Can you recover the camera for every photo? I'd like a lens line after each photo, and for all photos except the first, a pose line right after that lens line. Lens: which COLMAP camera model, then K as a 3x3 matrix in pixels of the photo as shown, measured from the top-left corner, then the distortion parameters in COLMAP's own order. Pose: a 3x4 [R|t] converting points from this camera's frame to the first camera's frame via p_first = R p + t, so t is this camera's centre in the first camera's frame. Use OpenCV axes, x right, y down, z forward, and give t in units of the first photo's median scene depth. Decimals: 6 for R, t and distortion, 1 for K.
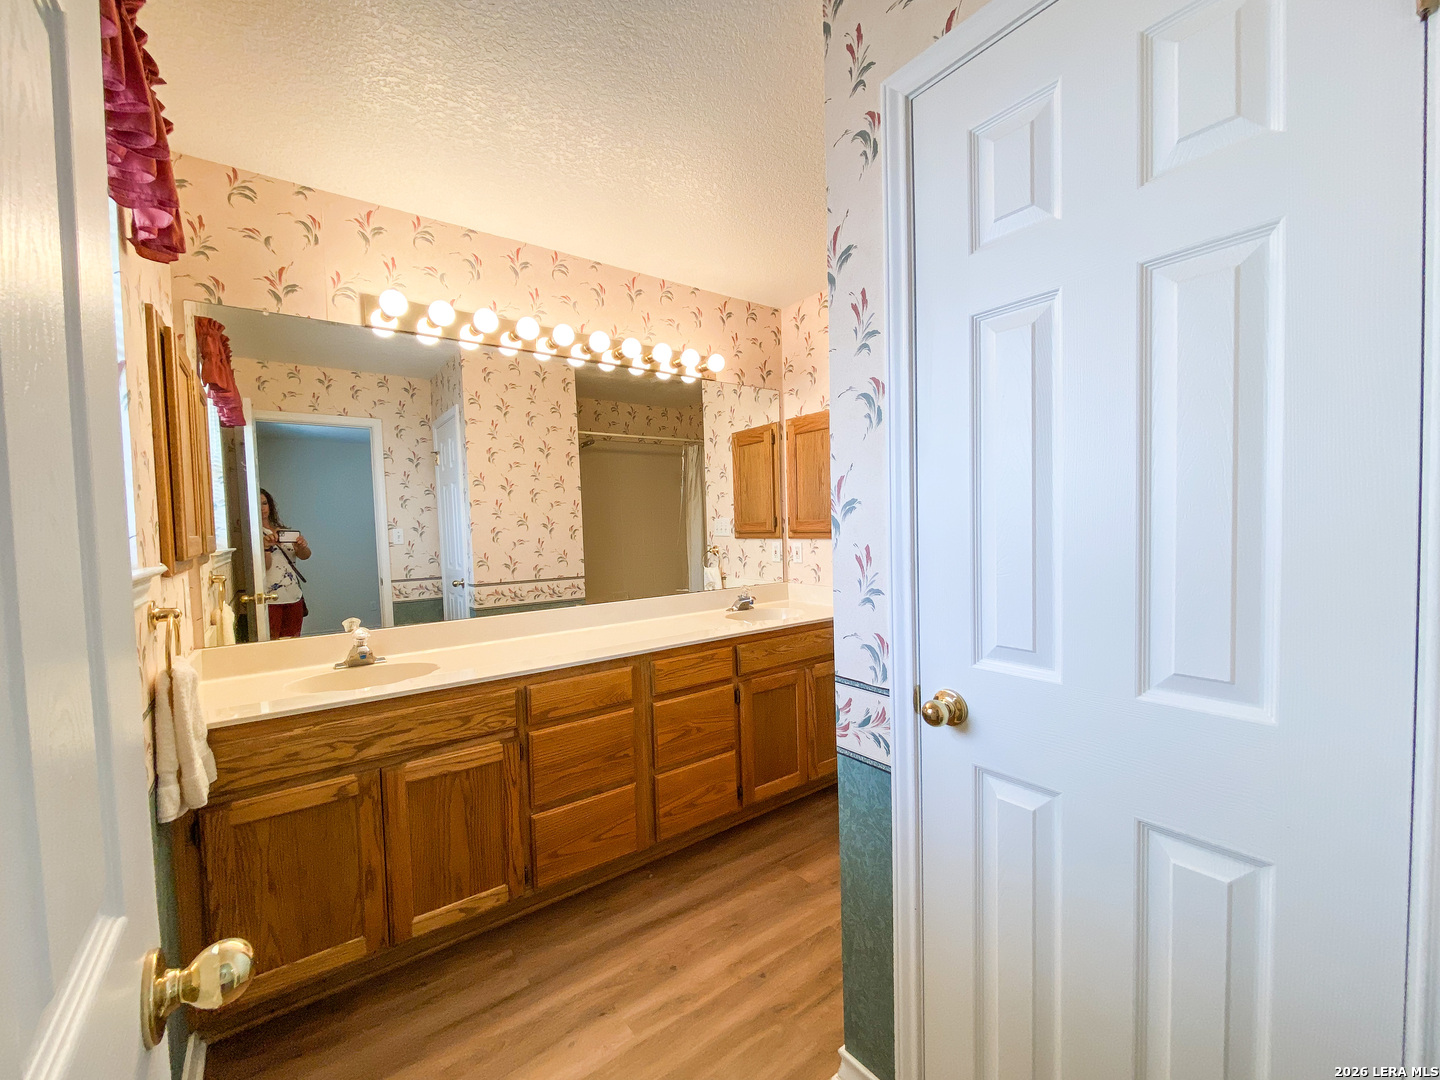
lens RADIAL K [[591.6, 0, 718.8], [0, 591.6, 545.0], [0, 0, 1]] dist [-0.000510, -0.006098]
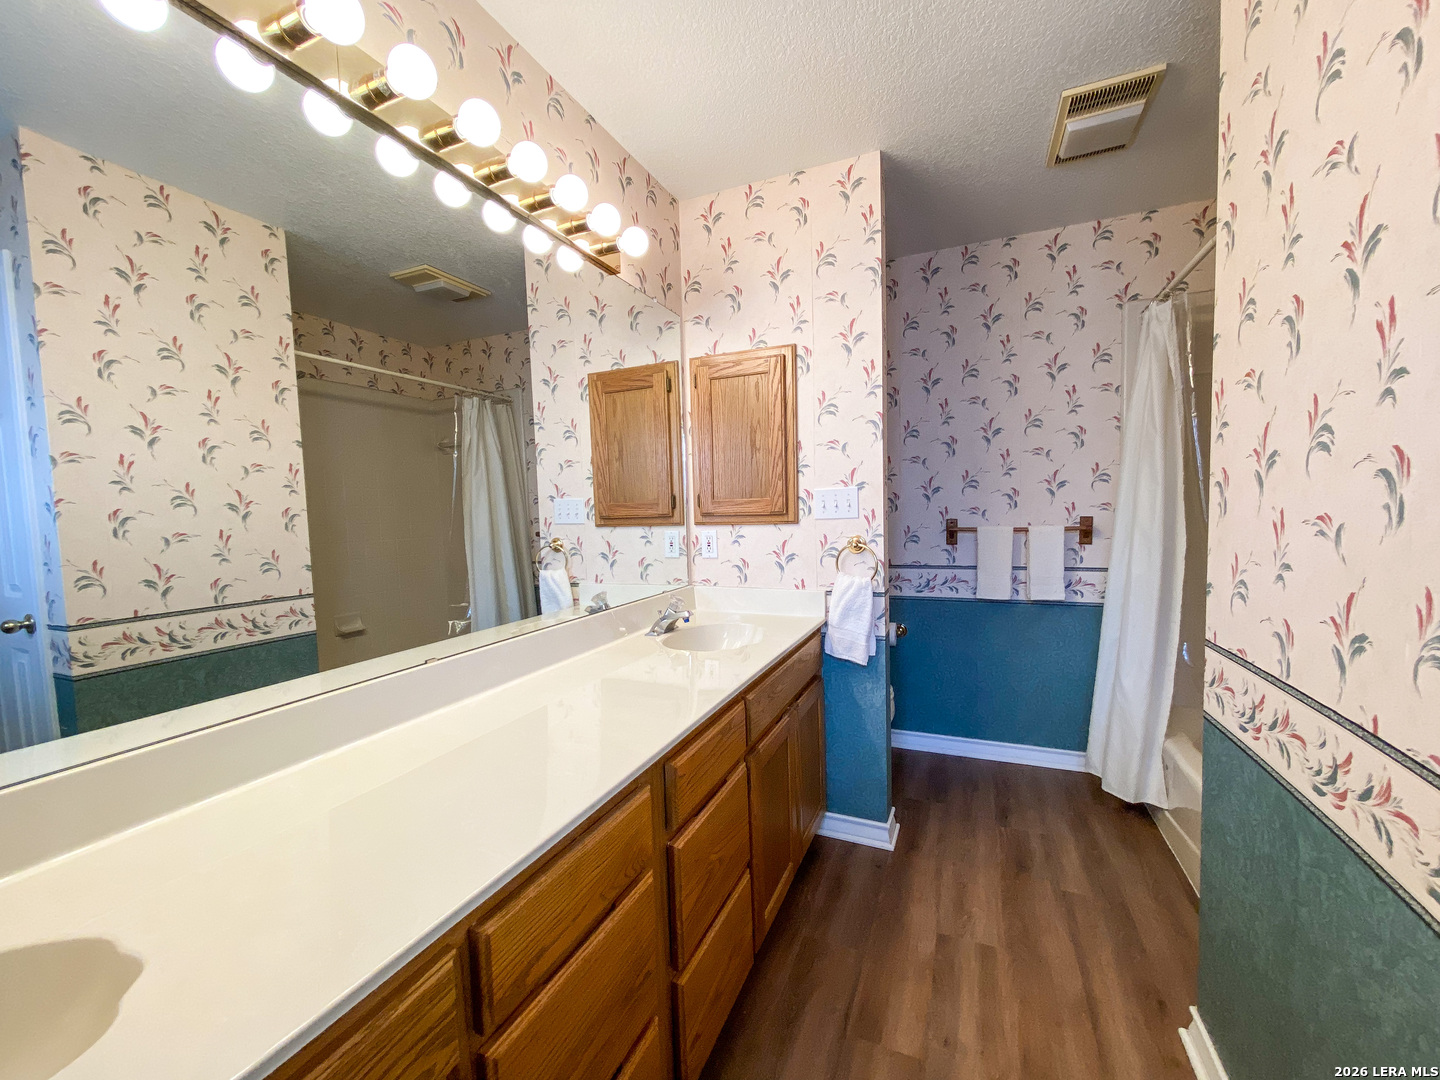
lens RADIAL K [[591.6, 0, 718.8], [0, 591.6, 545.0], [0, 0, 1]] dist [-0.000510, -0.006098]
pose [[0.866611, -0.023203, 0.498445, -0.191953], [0.017903, 0.999721, 0.015411, 0.002425], [-0.498663, -0.004431, 0.866784, 0.322663]]
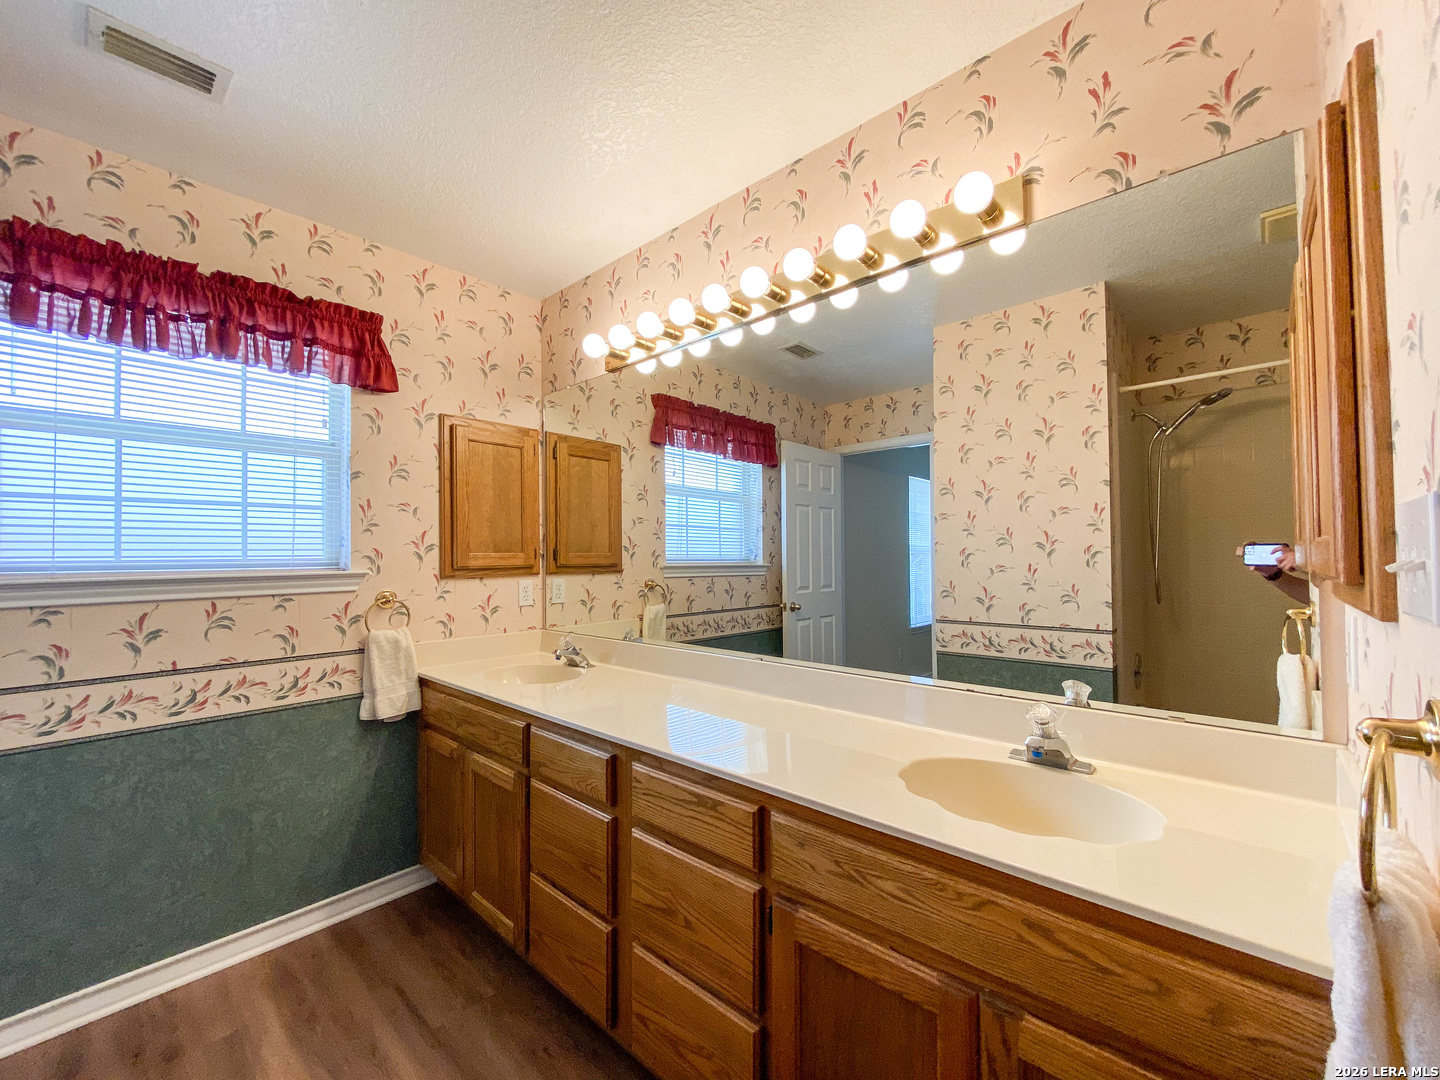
lens RADIAL K [[587.4, 0, 718.4], [0, 587.4, 545.4], [0, 0, 1]] dist [-0.007902, -0.000059]
pose [[0.182536, 0.003610, -0.983193, 0.312760], [-0.029139, 0.999574, -0.001739, -0.023237], [0.982767, 0.028967, 0.182563, 0.573837]]
